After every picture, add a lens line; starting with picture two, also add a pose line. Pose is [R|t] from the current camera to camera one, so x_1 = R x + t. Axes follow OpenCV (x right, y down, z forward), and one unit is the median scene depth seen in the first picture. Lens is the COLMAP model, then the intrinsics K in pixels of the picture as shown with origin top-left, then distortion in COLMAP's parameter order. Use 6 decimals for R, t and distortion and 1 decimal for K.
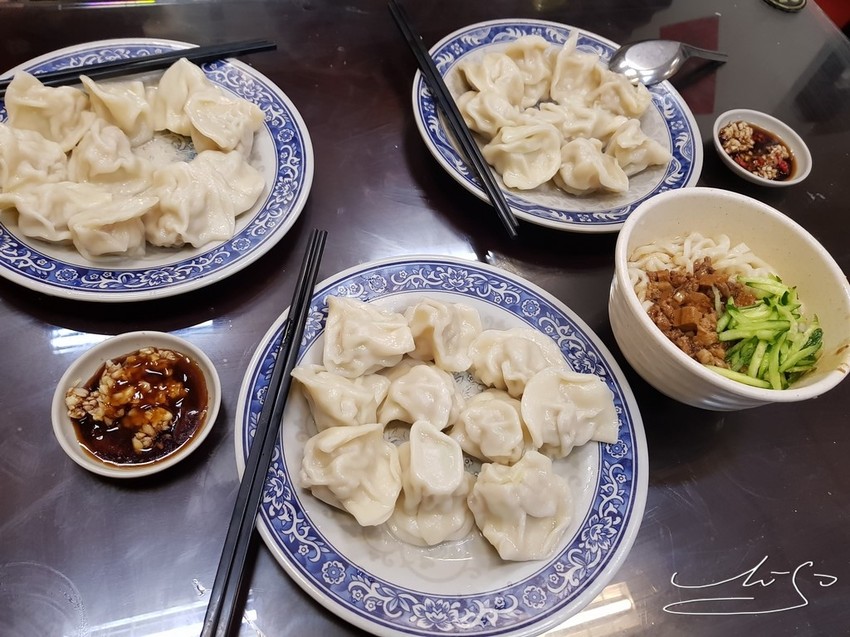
lens RADIAL K [[654.9, 0, 425.0], [0, 654.9, 318.5], [0, 0, 1]] dist [0.002334, -0.004316]
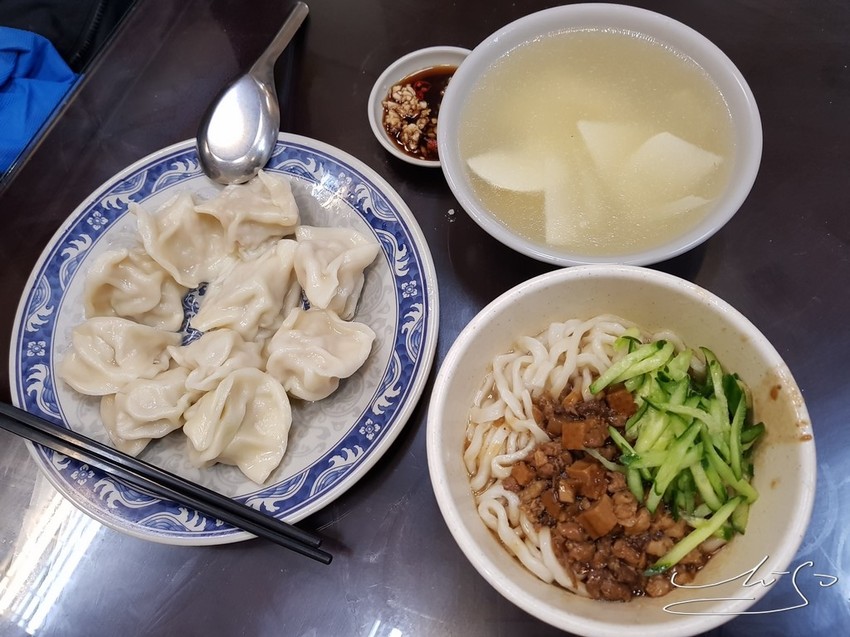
lens RADIAL K [[654.9, 0, 425.0], [0, 654.9, 318.5], [0, 0, 1]] dist [0.002334, -0.004316]
pose [[0.637035, -0.768551, 0.059299, 0.304567], [0.738848, 0.630722, 0.237262, -0.322112], [-0.219749, -0.107331, 0.969634, 0.300295]]
